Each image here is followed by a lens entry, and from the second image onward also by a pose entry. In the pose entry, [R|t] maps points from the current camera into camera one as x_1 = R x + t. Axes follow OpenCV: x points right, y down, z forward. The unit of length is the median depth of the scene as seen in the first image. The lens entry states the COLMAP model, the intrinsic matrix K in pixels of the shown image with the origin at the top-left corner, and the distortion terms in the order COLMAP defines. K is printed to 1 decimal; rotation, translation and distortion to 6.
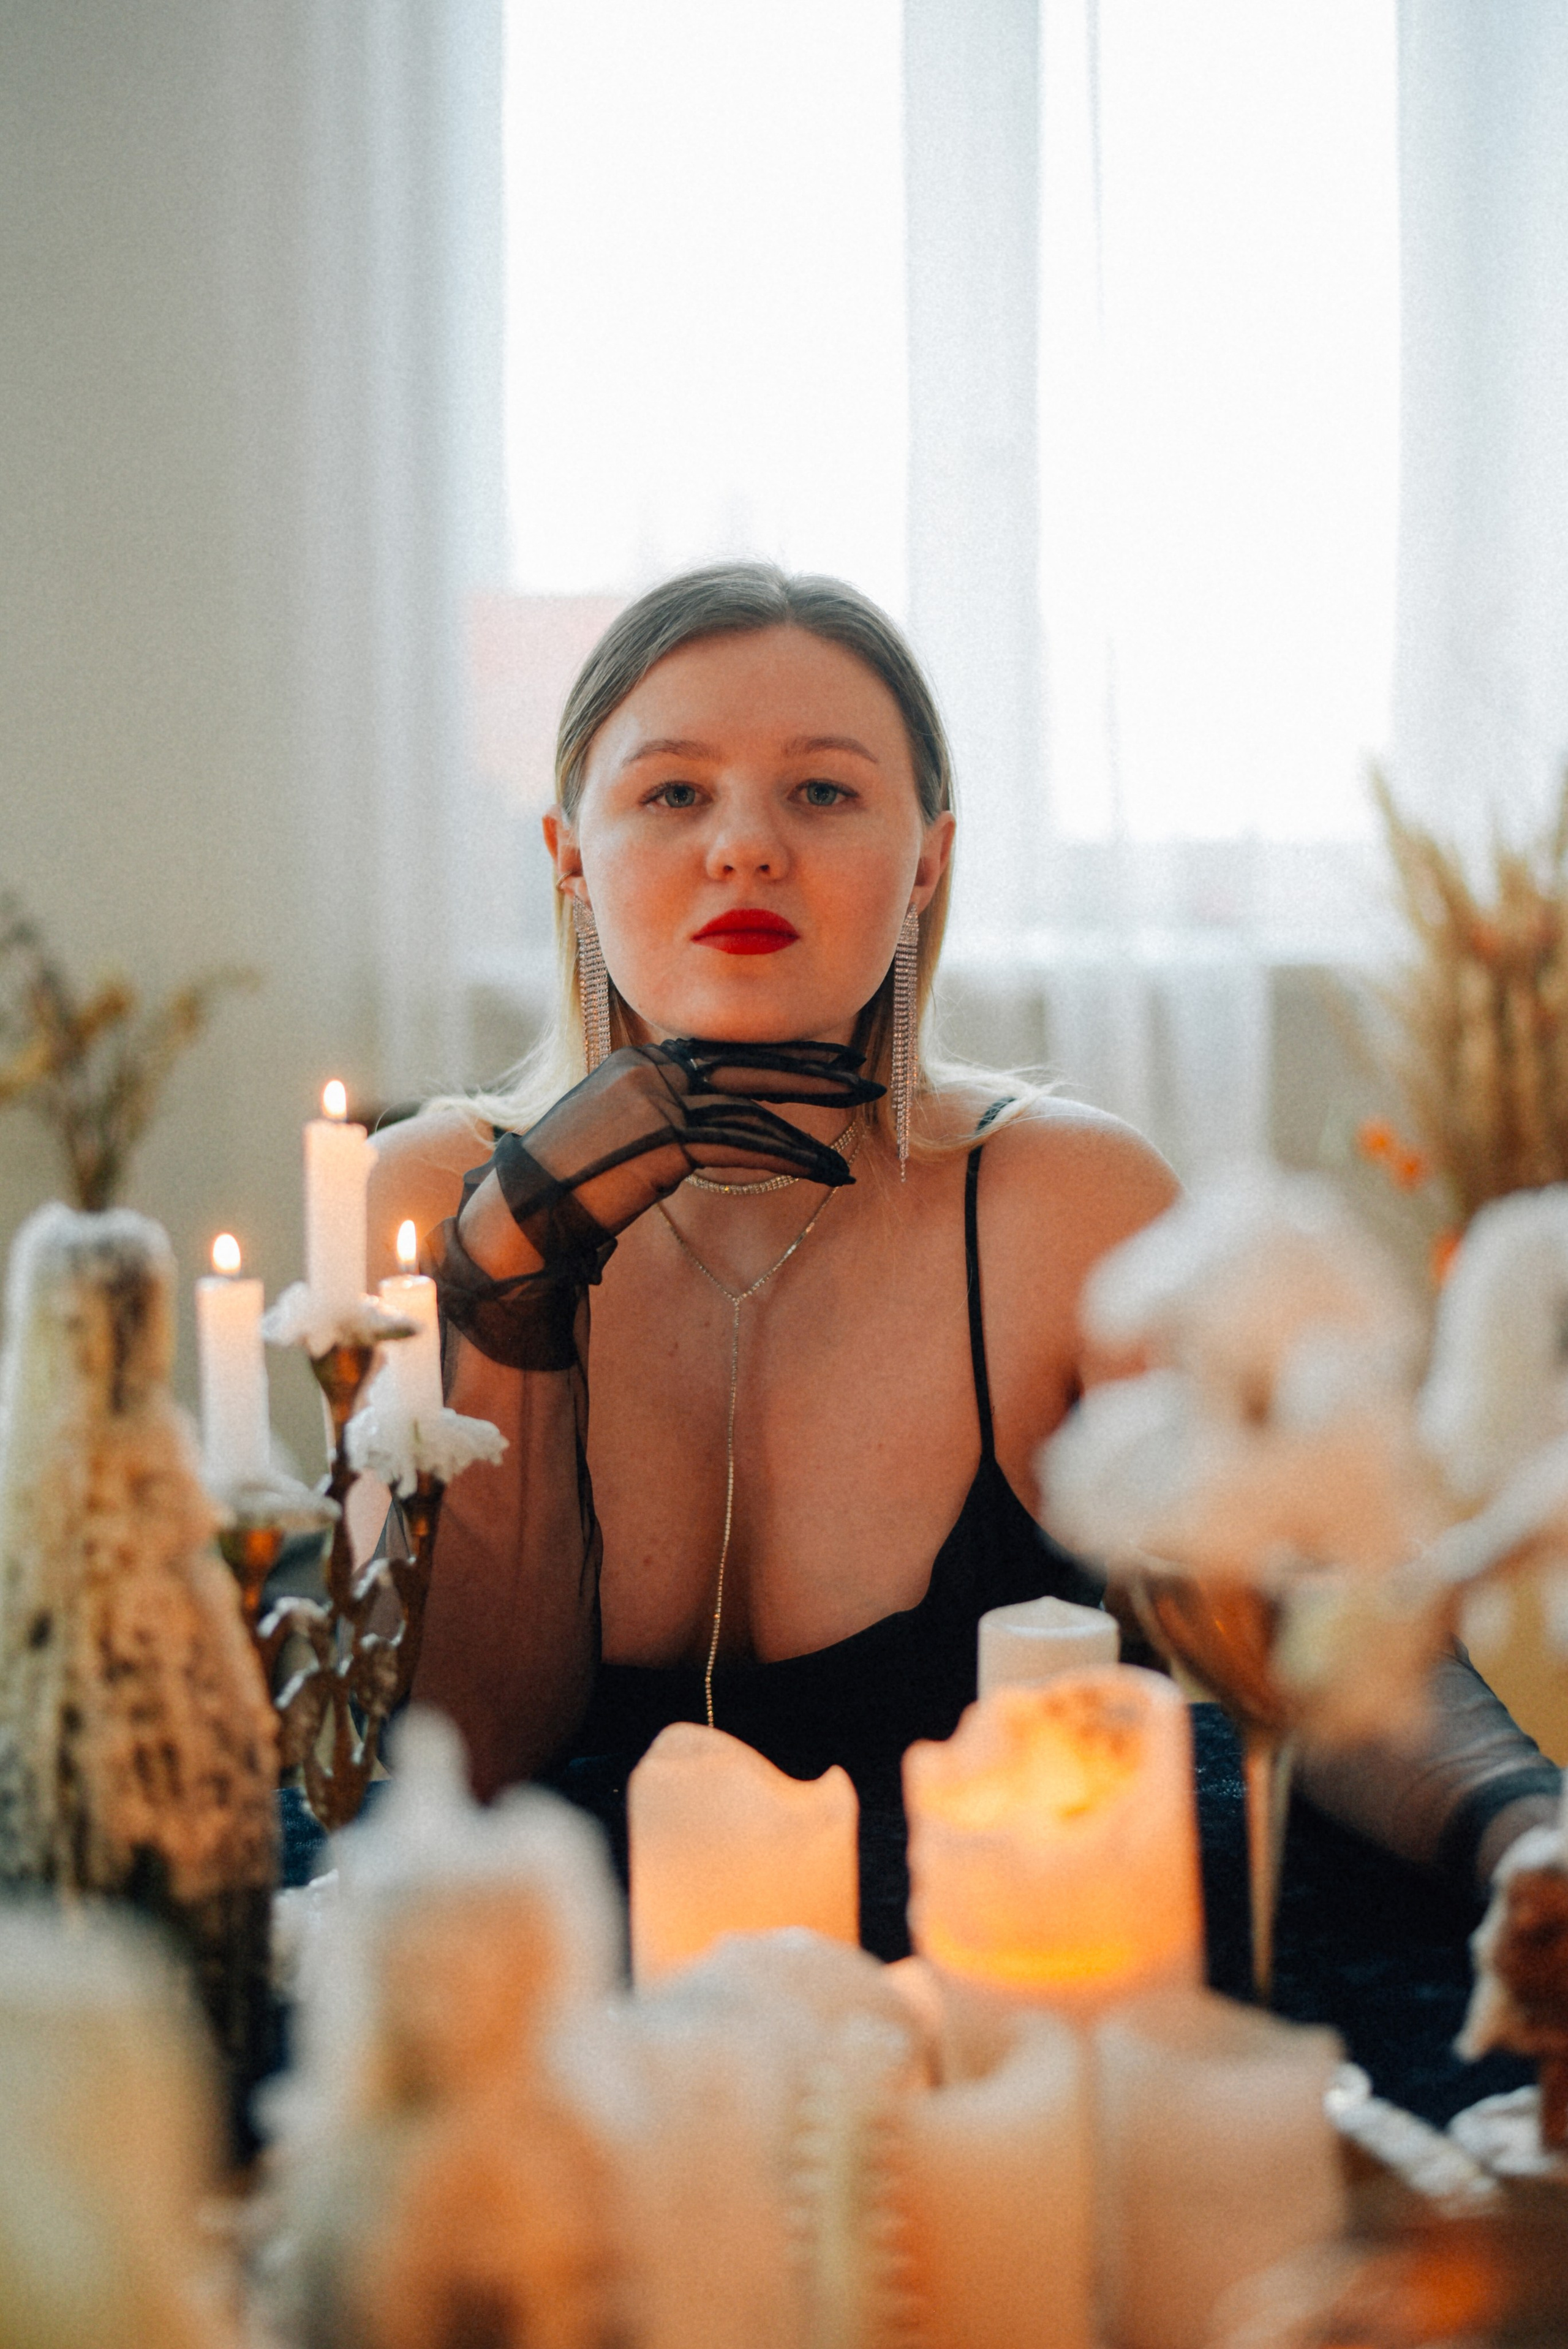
lens RADIAL K [[3361.7, 0, 784.0], [0, 3361.7, 1174.5], [0, 0, 1]] dist [-0.097284, 0.018899]
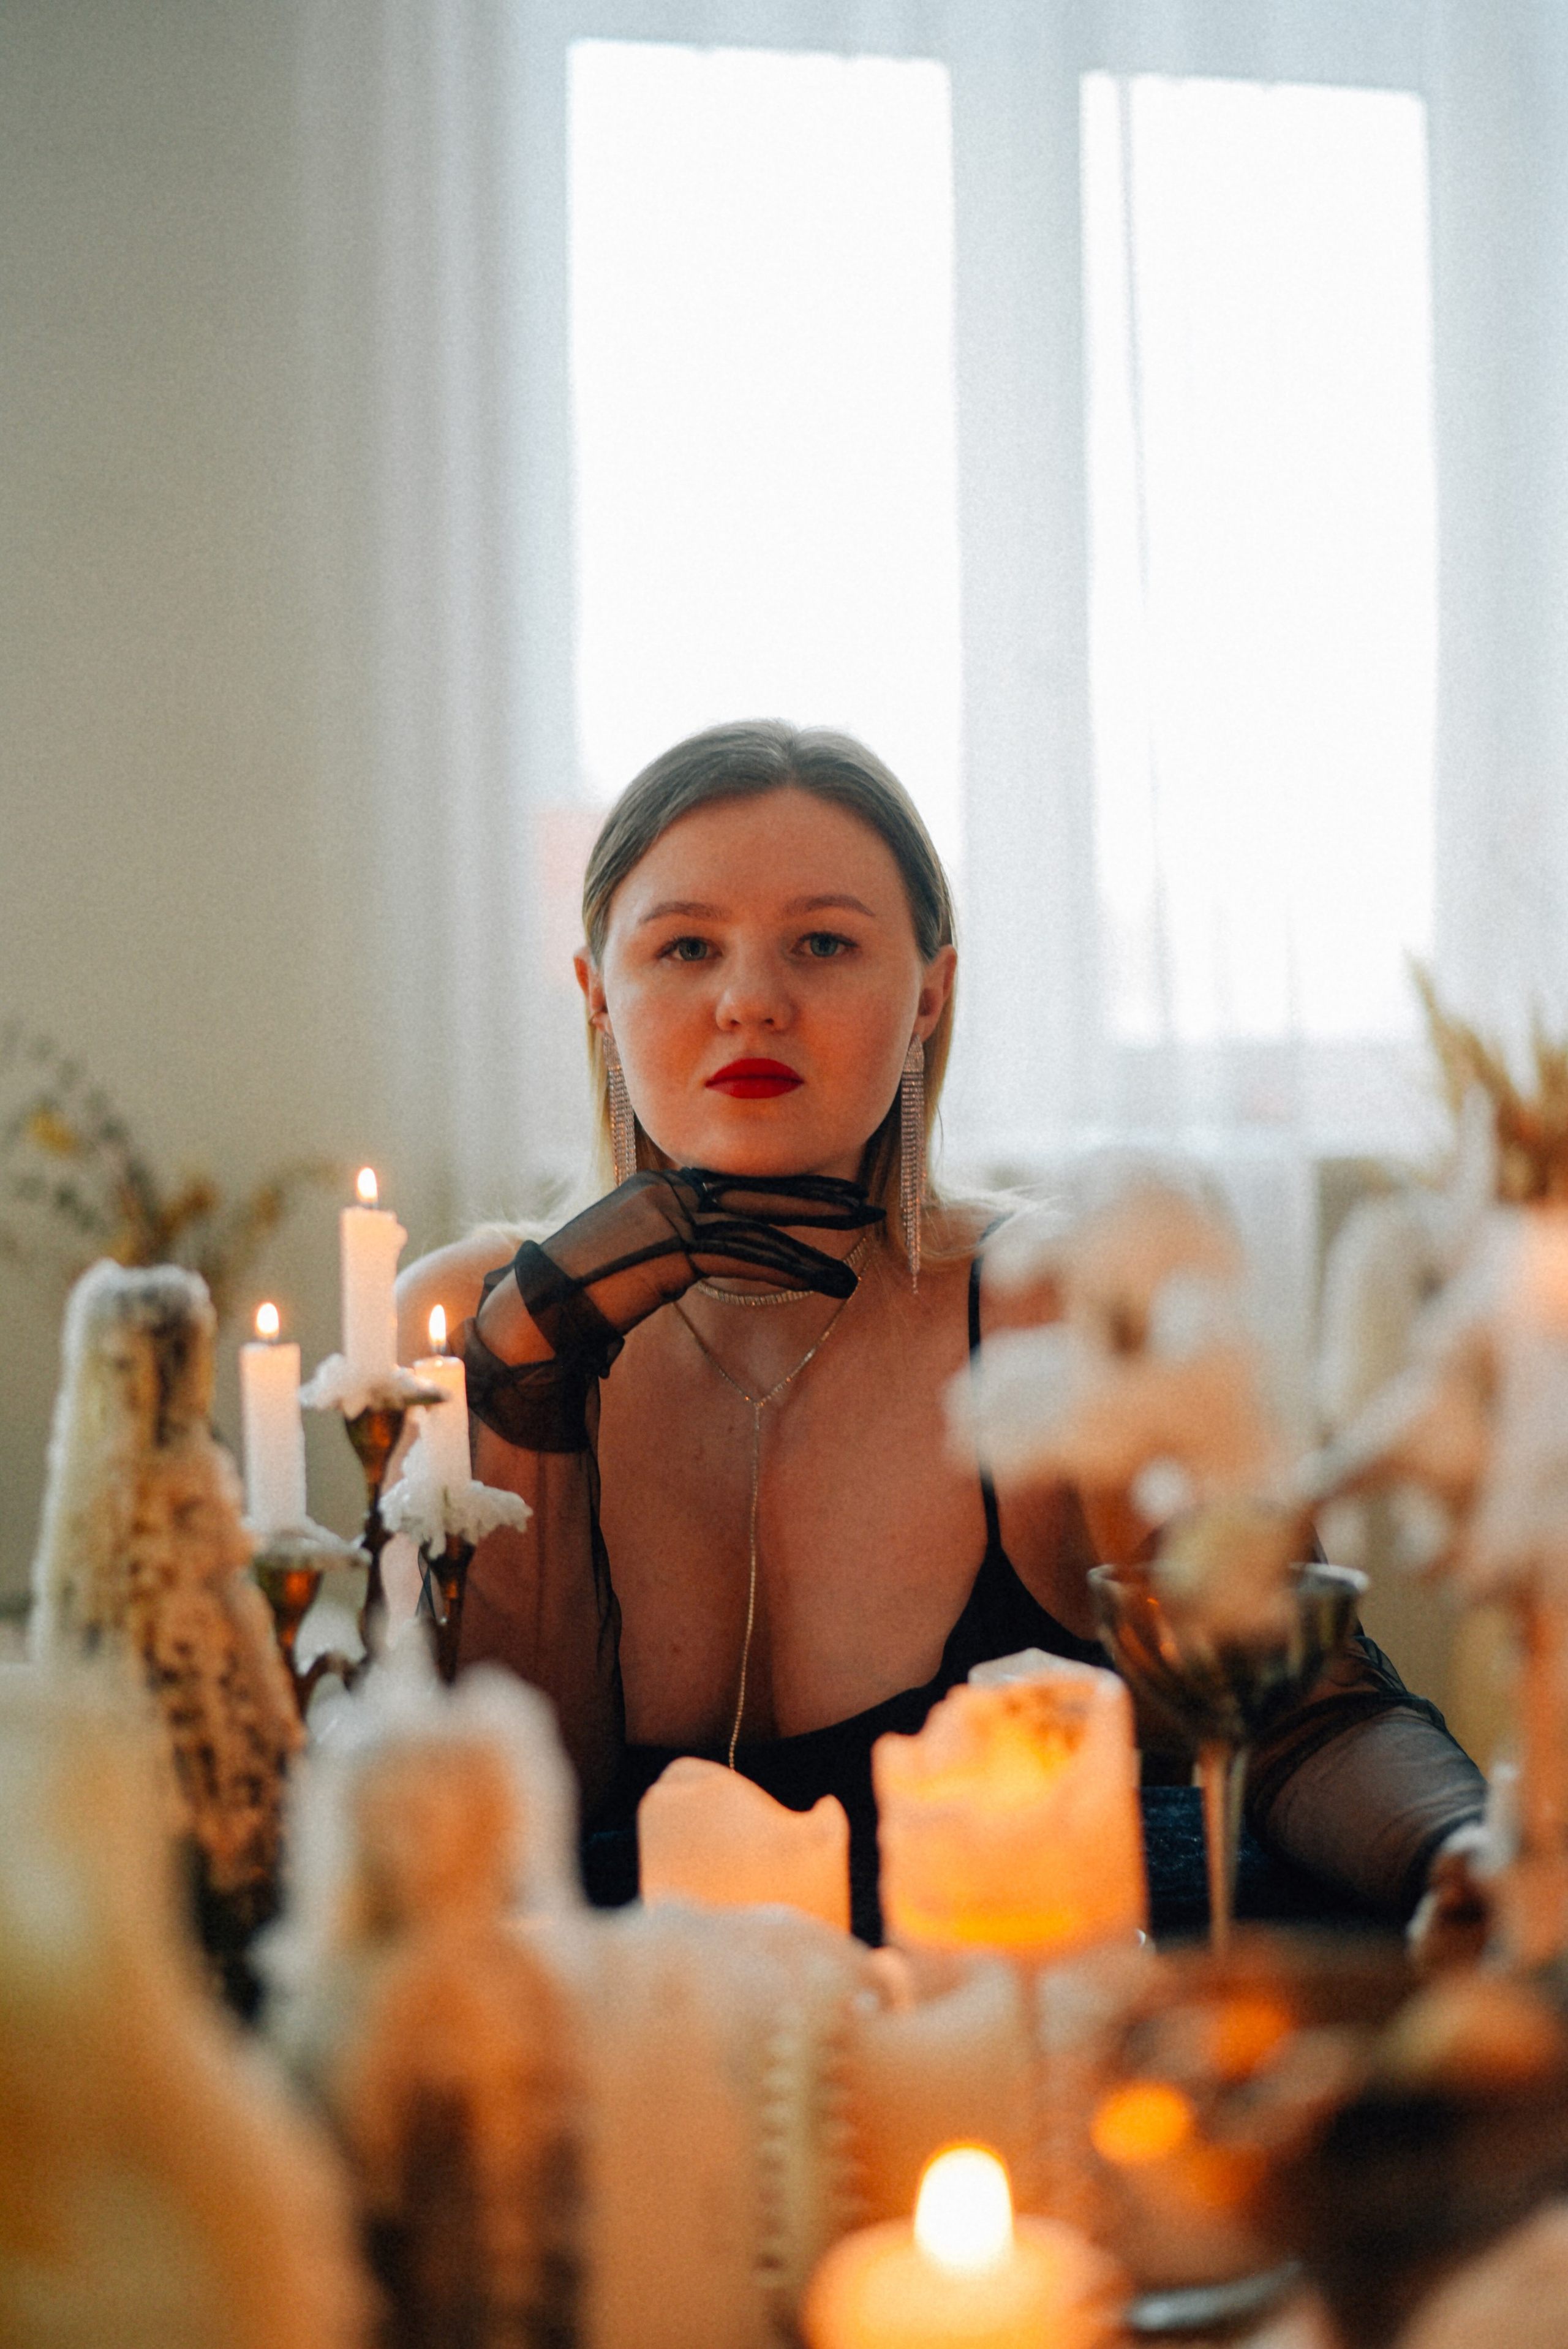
lens RADIAL K [[3361.7, 0, 784.0], [0, 3361.7, 1174.5], [0, 0, 1]] dist [-0.097284, 0.018899]
pose [[0.999457, -0.012847, -0.030335, 0.032620], [0.010477, 0.996974, -0.077030, 0.055017], [0.031233, 0.076670, 0.996567, -0.081447]]
